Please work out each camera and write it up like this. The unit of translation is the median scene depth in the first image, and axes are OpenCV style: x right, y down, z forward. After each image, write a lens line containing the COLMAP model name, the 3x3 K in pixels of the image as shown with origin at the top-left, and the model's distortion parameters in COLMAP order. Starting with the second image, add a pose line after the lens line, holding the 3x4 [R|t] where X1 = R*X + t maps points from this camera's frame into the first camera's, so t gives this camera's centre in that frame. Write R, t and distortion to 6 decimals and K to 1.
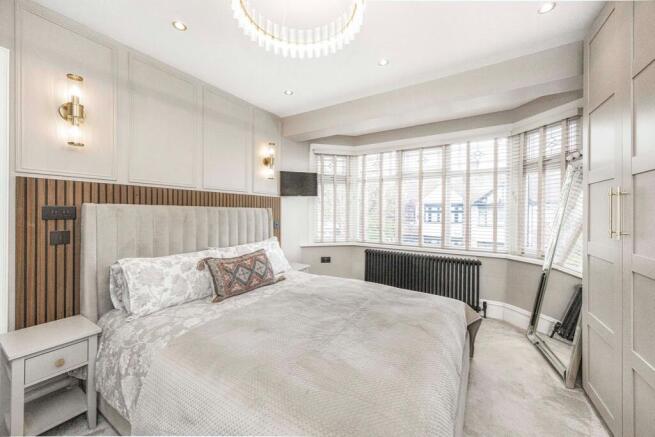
lens RADIAL K [[247.7, 0, 327.2], [0, 247.7, 214.7], [0, 0, 1]] dist [-0.000229, 0.000024]
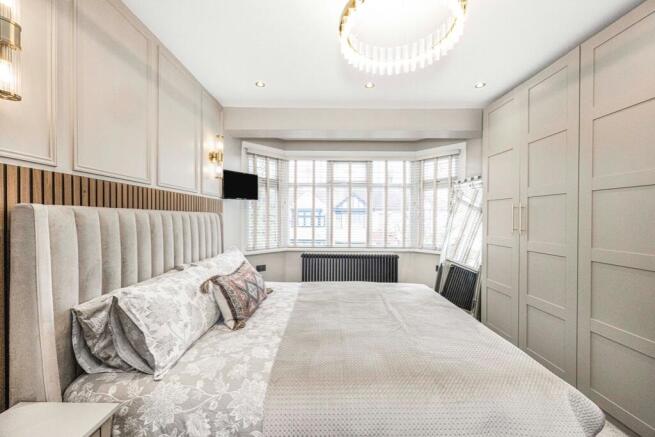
lens RADIAL K [[252.5, 0, 327.5], [0, 252.5, 218.5], [0, 0, 1]] dist [-0.001182, -0.000150]
pose [[0.848318, -0.003851, 0.529473, -0.380462], [0.004905, 0.999988, -0.000587, -0.004405], [-0.529465, 0.003095, 0.848326, 0.081011]]
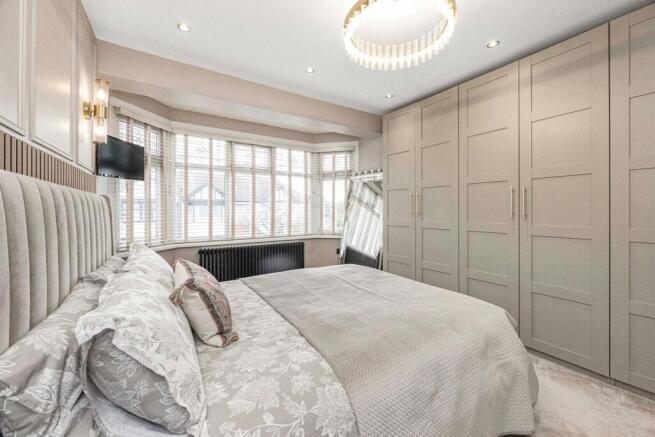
lens RADIAL K [[255.4, 0, 328.3], [0, 255.4, 207.7], [0, 0, 1]] dist [-0.000219, -0.000236]
pose [[0.424924, -0.000455, 0.905229, -0.548348], [0.015836, 0.999851, -0.006931, 0.014114], [-0.905090, 0.017281, 0.424868, 0.297597]]
